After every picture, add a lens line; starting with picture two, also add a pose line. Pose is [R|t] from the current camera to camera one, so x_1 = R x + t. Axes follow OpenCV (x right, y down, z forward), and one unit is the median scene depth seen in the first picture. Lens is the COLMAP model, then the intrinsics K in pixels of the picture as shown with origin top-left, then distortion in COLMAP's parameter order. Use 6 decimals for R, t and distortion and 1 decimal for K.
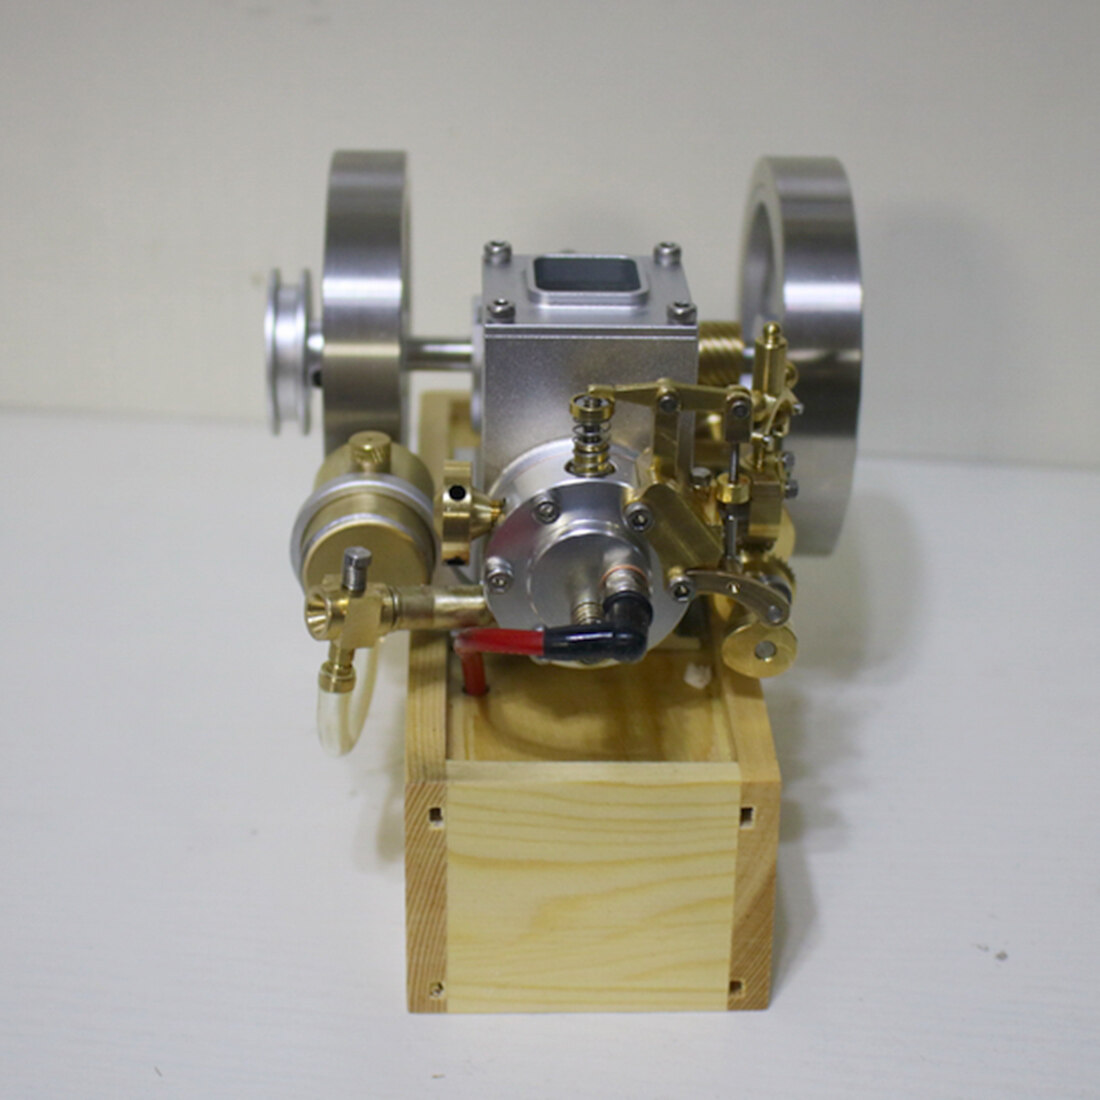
lens RADIAL K [[2379.4, 0, 550.0], [0, 2379.4, 550.0], [0, 0, 1]] dist [-0.245833, -0.373923]
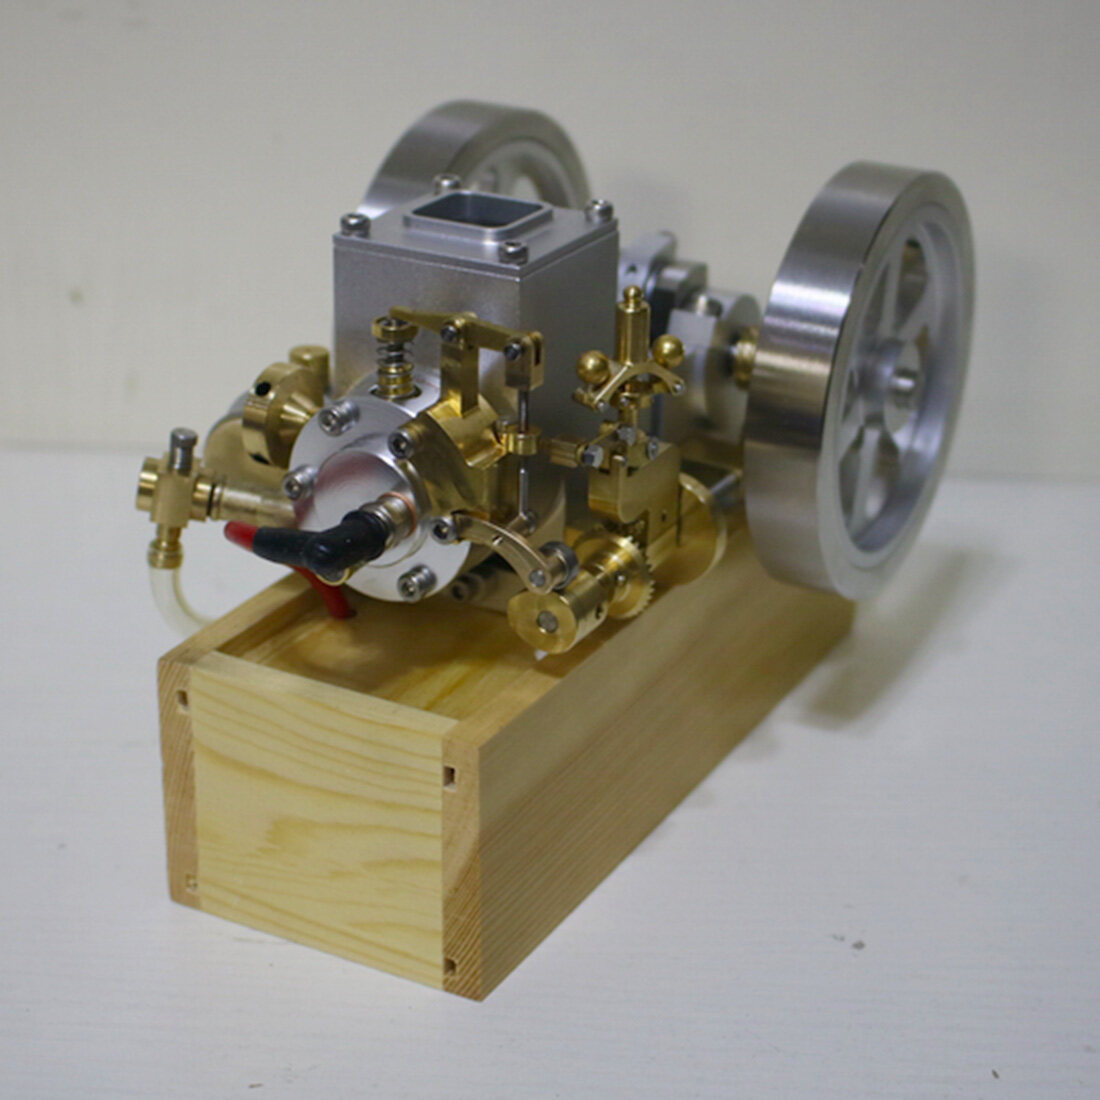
lens RADIAL K [[2379.4, 0, 550.0], [0, 2379.4, 550.0], [0, 0, 1]] dist [-0.245833, -0.373923]
pose [[0.878360, 0.202679, -0.432902, 0.502950], [-0.229084, 0.973364, -0.009098, 0.023196], [0.419528, 0.107162, 0.901395, 0.149779]]
